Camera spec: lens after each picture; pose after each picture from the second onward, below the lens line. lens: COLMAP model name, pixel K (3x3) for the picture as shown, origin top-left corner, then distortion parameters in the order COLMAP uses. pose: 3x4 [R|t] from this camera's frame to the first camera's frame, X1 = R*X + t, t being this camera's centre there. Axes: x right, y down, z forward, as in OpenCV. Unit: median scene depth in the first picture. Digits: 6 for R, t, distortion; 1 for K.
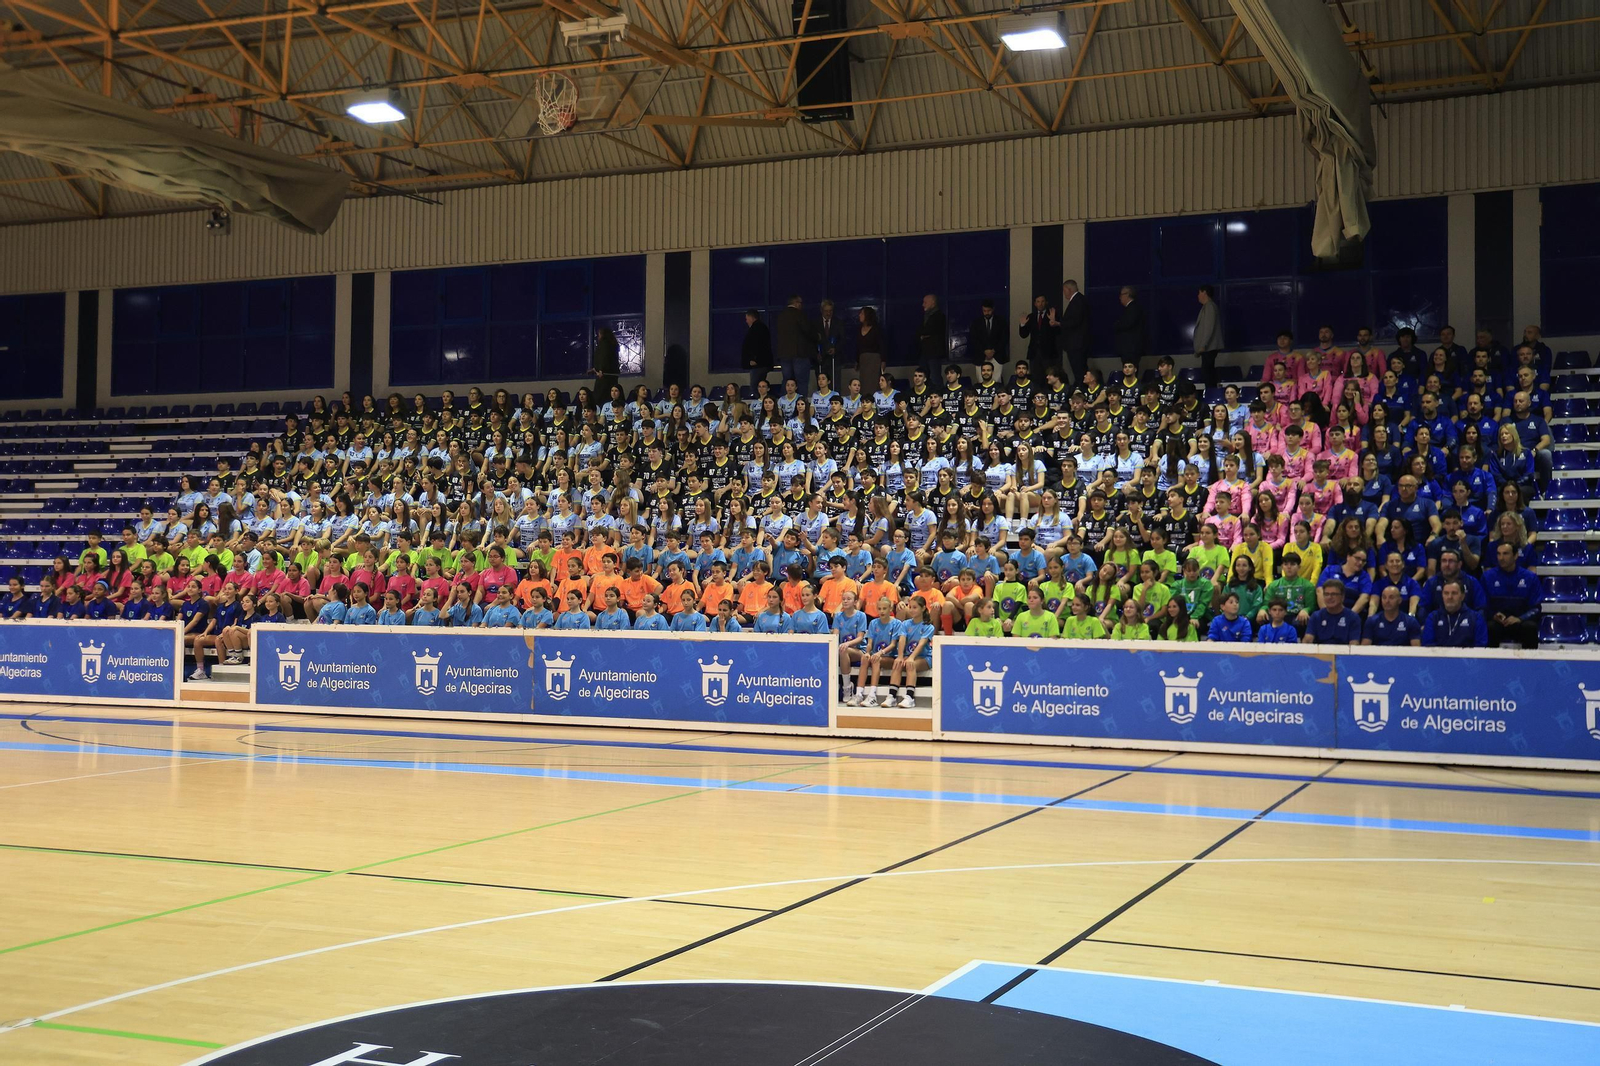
lens RADIAL K [[1882.7, 0, 777.6], [0, 1882.7, 496.6], [0, 0, 1]] dist [0.013304, 0.000000]
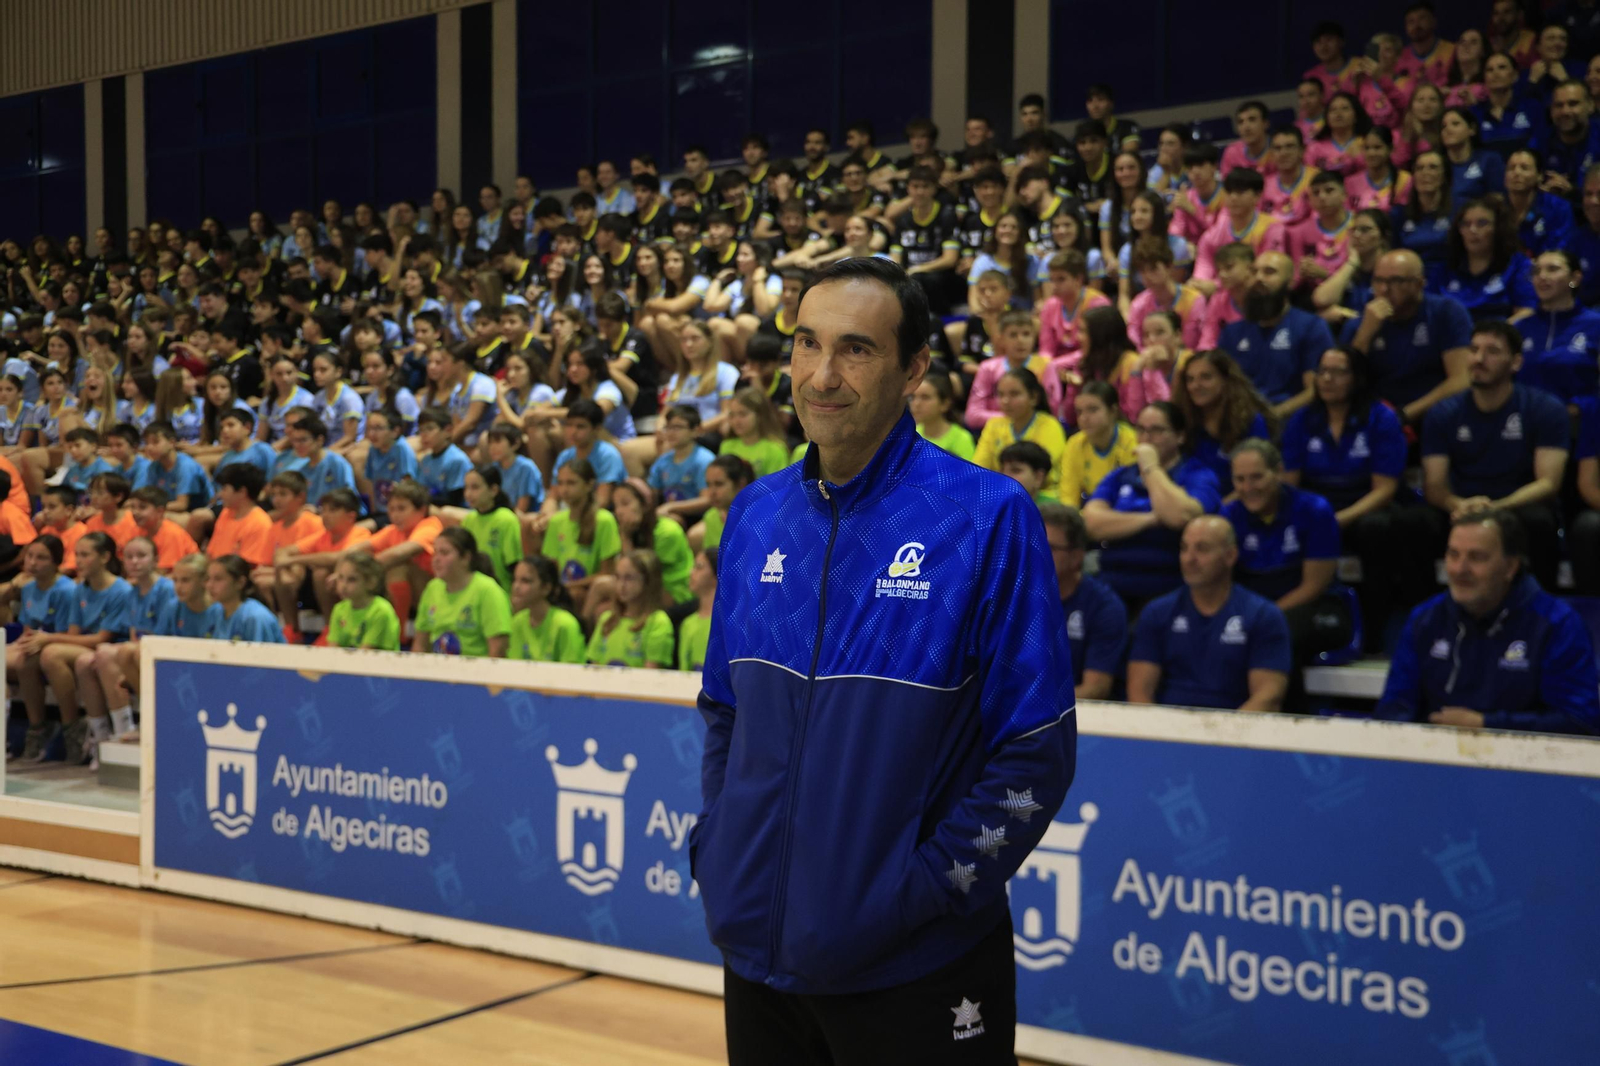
lens RADIAL K [[1963.4, 0, 777.3], [0, 1963.4, 561.1], [0, 0, 1]] dist [0.050737, 0.000000]
pose [[0.977170, 0.006510, -0.212361, 0.261040], [0.005441, 0.998436, 0.055642, 0.028653], [0.212391, -0.055527, 0.975606, 0.511706]]
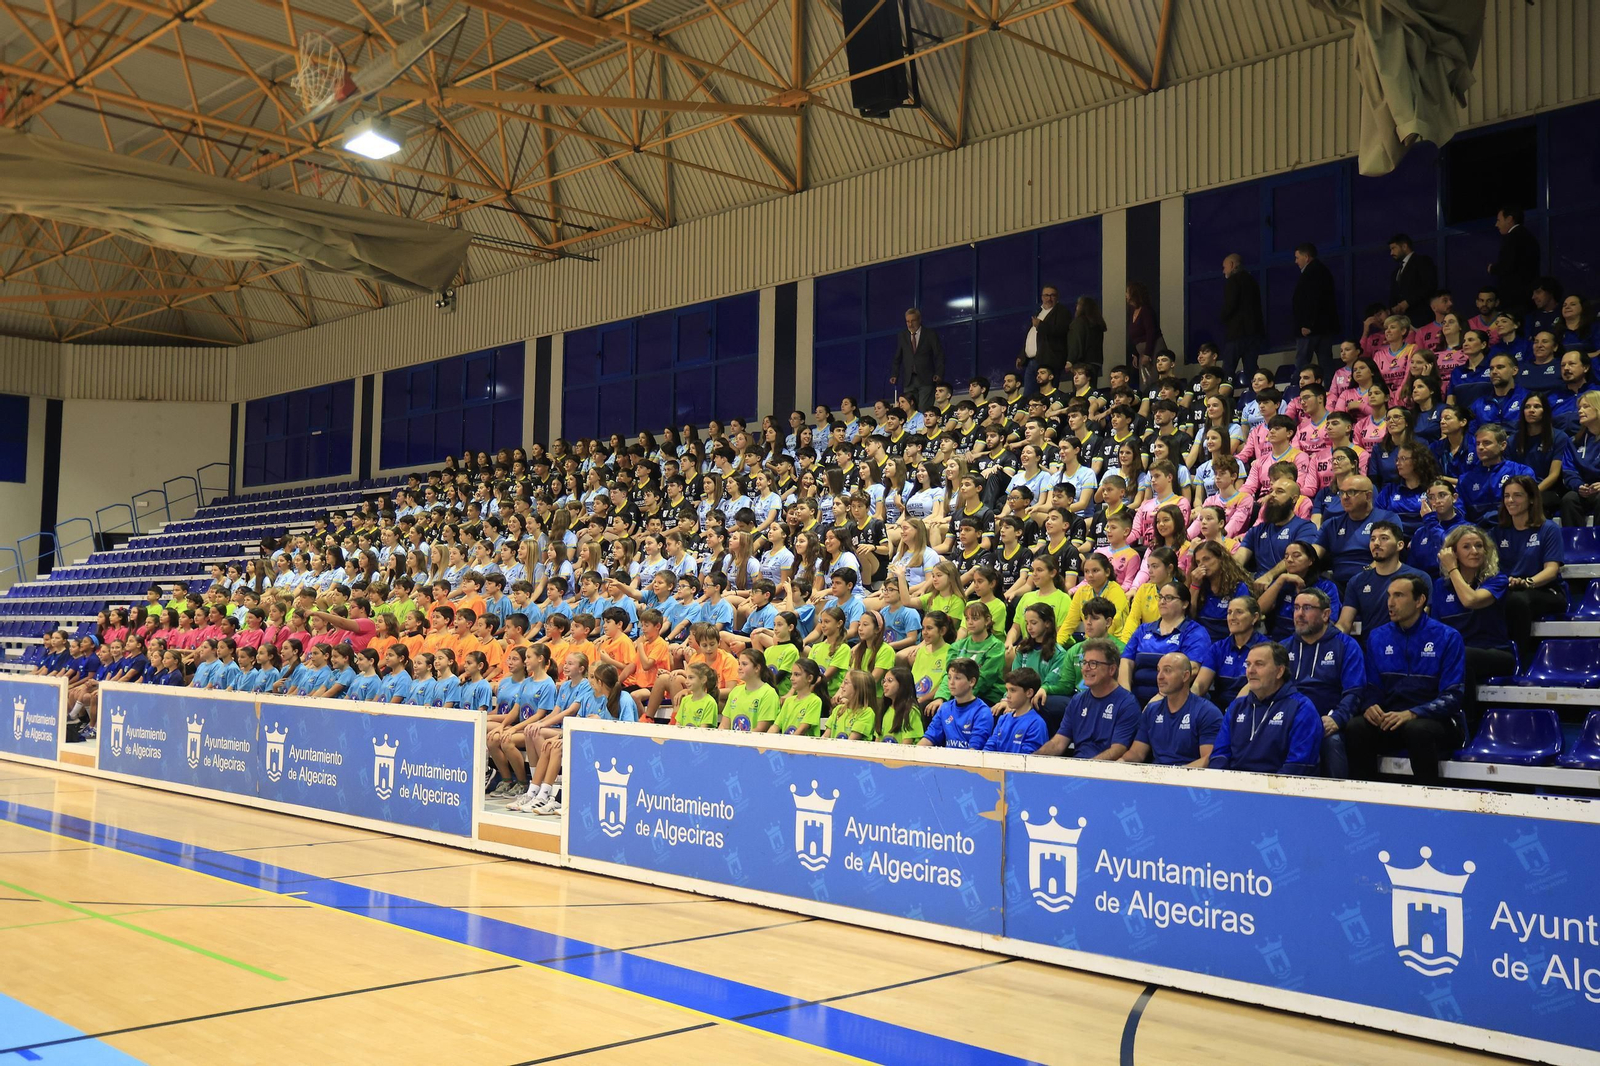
lens RADIAL K [[1567.1, 0, 777.8], [0, 1567.1, 557.2], [0, 0, 1]] dist [-0.020704, 0.000000]
pose [[0.927651, -0.013560, -0.373203, 0.314593], [0.008494, 0.999848, -0.015216, 0.020203], [0.373352, 0.010945, 0.927625, 0.412309]]
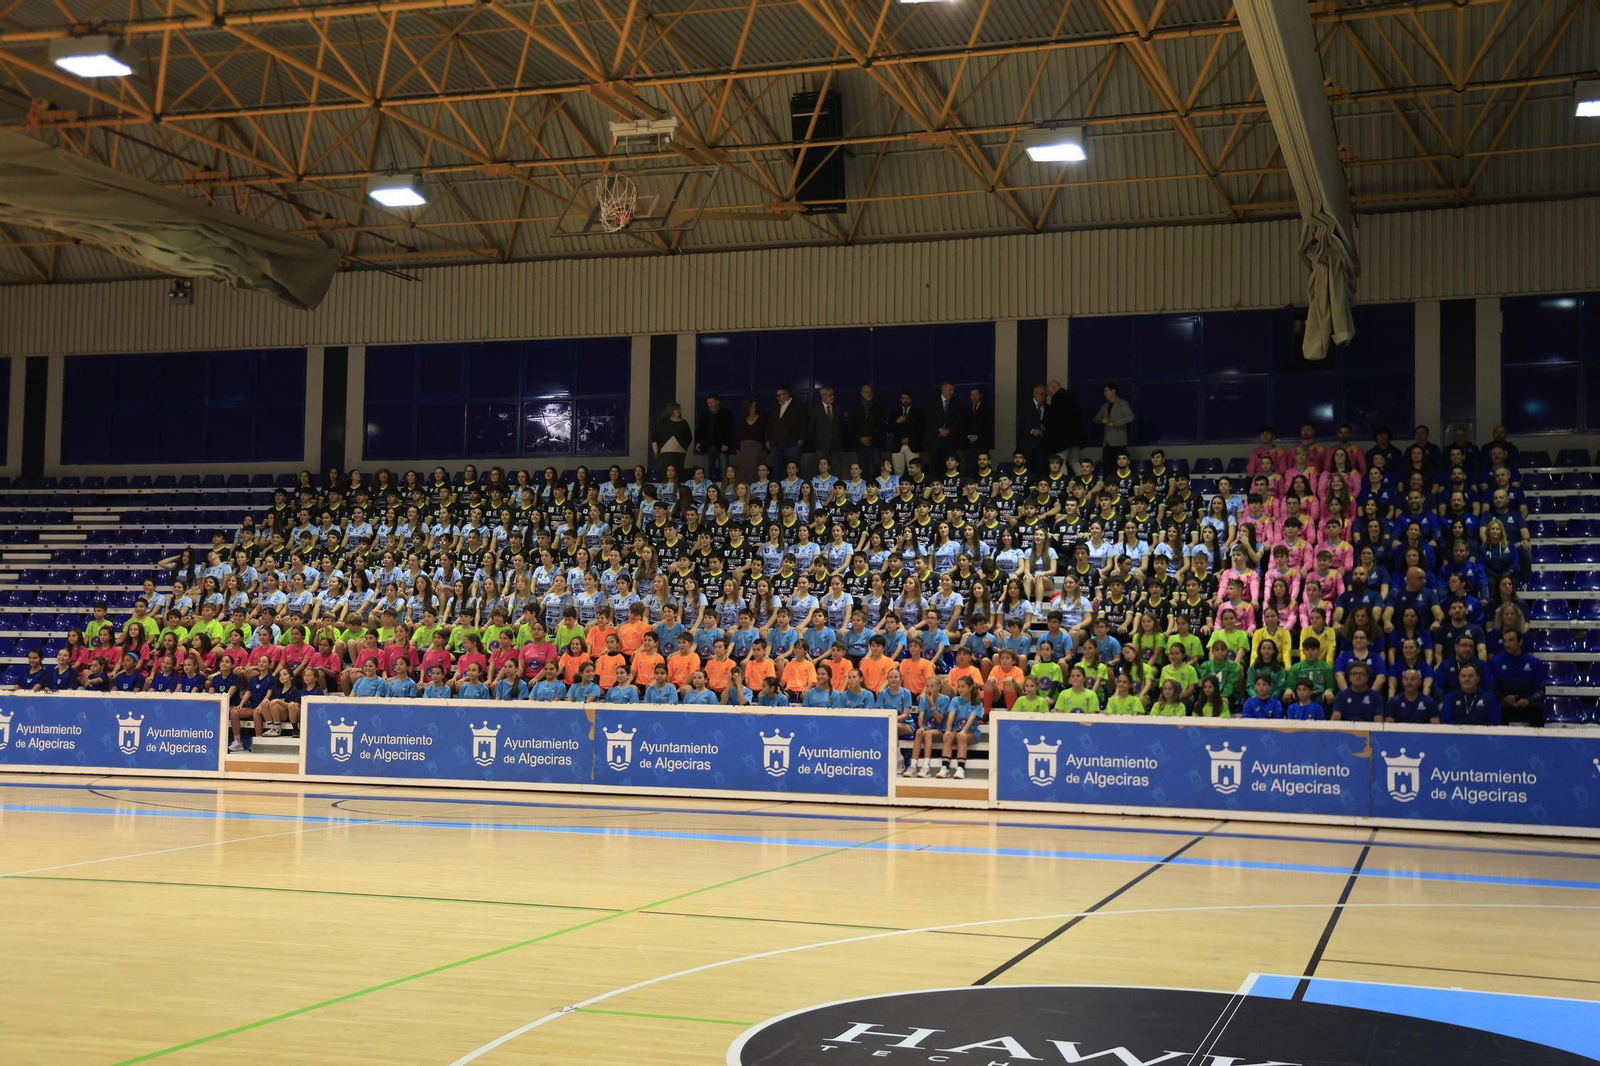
lens RADIAL K [[1963.4, 0, 771.2], [0, 1963.4, 529.1], [0, 0, 1]] dist [0.050737, 0.000000]
pose [[0.996445, 0.013391, 0.083177, -0.114927], [-0.011750, 0.999727, -0.020187, -0.005104], [-0.083425, 0.019138, 0.996330, -0.092523]]
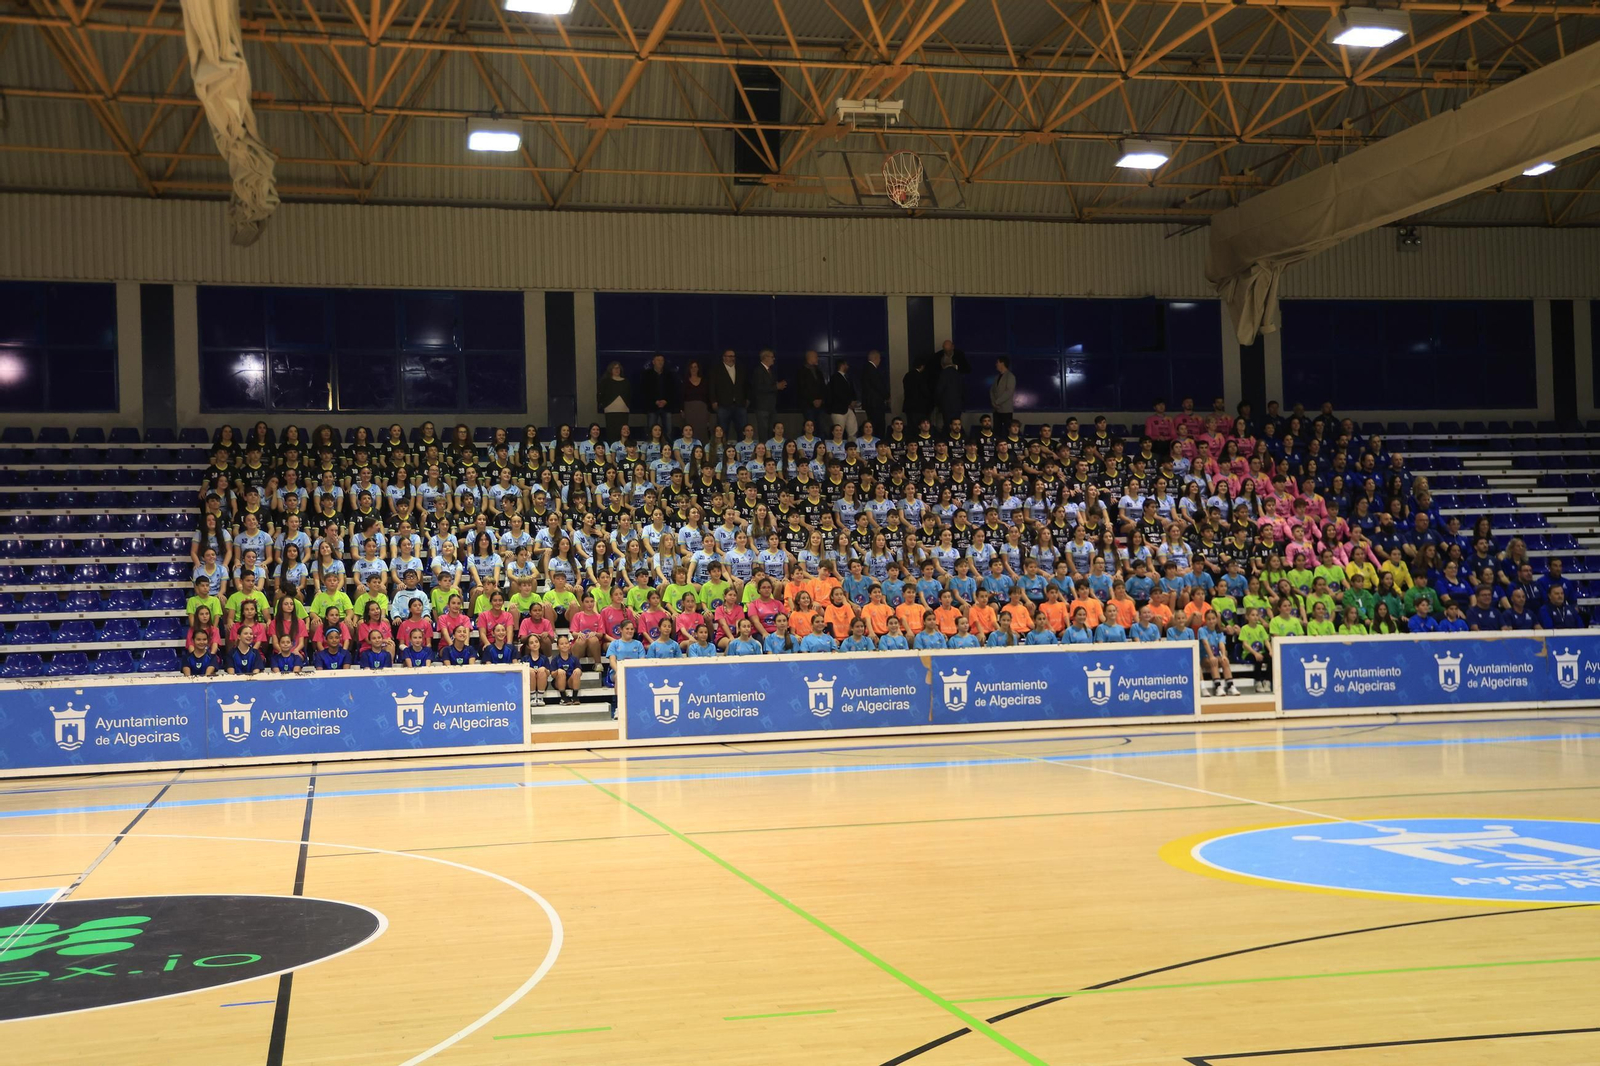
lens RADIAL K [[1963.4, 0, 782.4], [0, 1963.4, 575.7], [0, 0, 1]] dist [0.050737, 0.000000]
pose [[0.793348, -0.021374, 0.608394, -0.851303], [0.005702, 0.999600, 0.027683, -0.007110], [-0.608742, -0.018494, 0.793152, 0.109583]]
